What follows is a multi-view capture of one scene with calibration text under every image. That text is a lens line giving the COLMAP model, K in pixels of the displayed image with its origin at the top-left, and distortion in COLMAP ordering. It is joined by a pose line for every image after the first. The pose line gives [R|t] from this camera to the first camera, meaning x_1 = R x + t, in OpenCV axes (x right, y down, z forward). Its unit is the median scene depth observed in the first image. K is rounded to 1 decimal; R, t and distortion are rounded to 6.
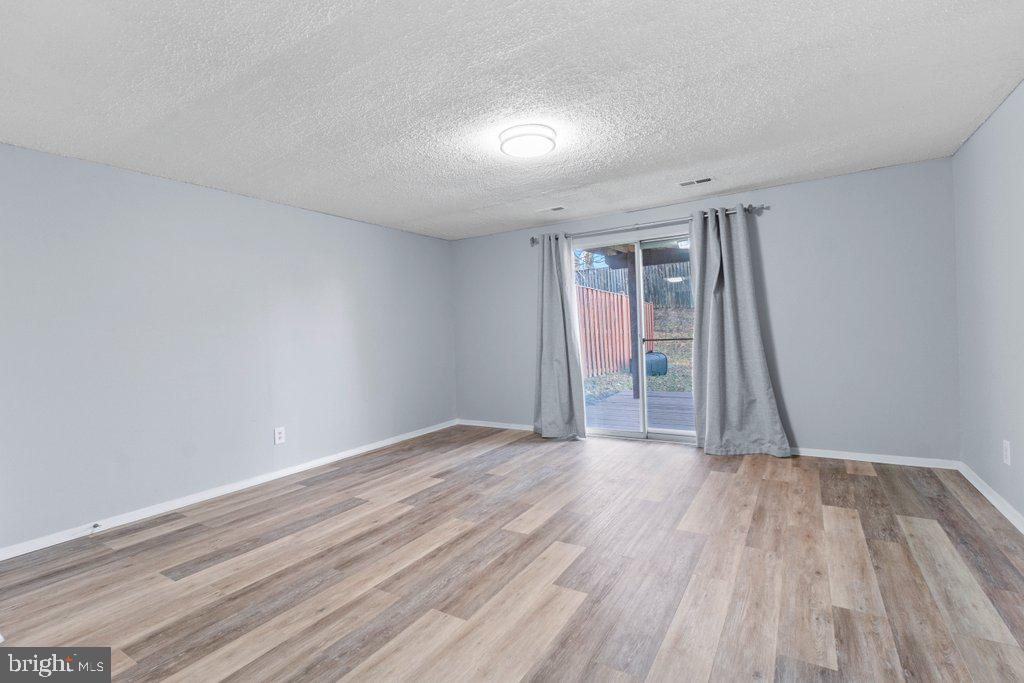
lens RADIAL K [[473.9, 0, 508.3], [0, 473.9, 340.2], [0, 0, 1]] dist [-0.004153, 0.000671]
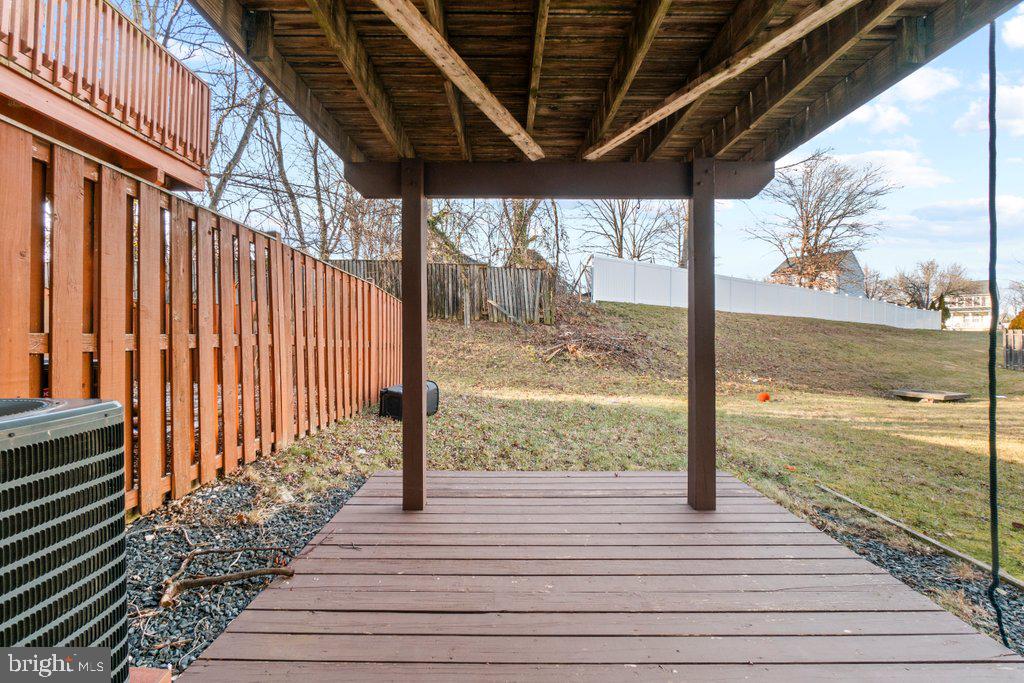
lens RADIAL K [[445.9, 0, 510.0], [0, 445.9, 336.8], [0, 0, 1]] dist [-0.006324, 0.000287]
pose [[0.843299, 0.043566, 0.535677, 0.347632], [-0.027825, 0.998912, -0.037436, -0.048242], [-0.536724, 0.016665, 0.843593, 1.671025]]
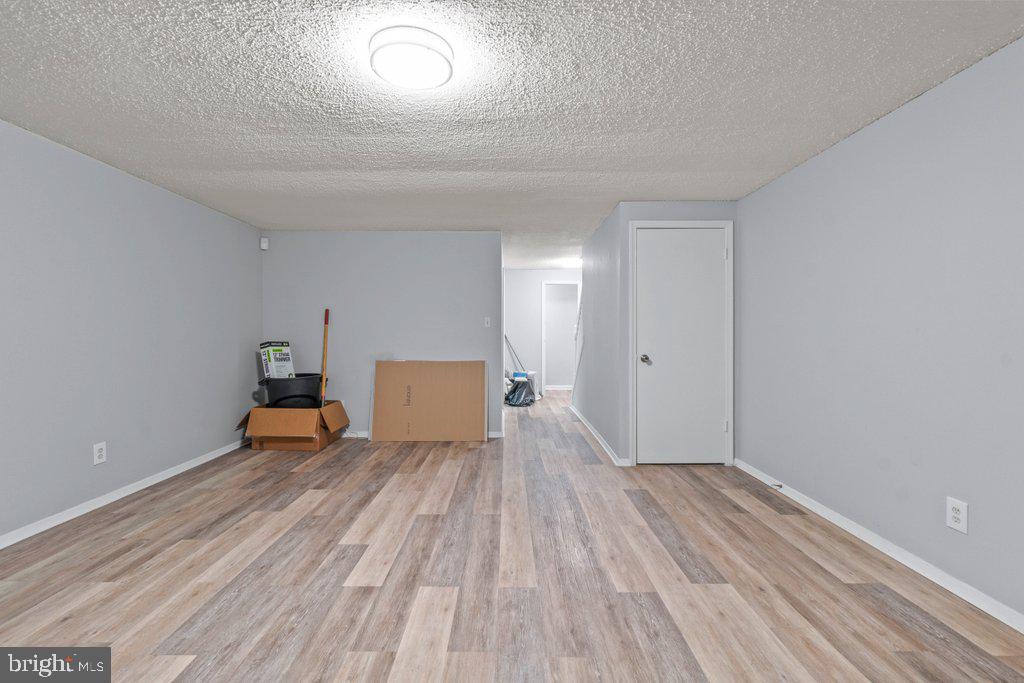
lens RADIAL K [[445.9, 0, 507.5], [0, 445.9, 336.6], [0, 0, 1]] dist [-0.006324, 0.000287]
pose [[-0.850239, 0.040032, -0.524872, 0.263413], [0.020309, 0.998856, 0.043284, -0.039698], [0.526005, 0.026142, -0.850080, 1.531574]]
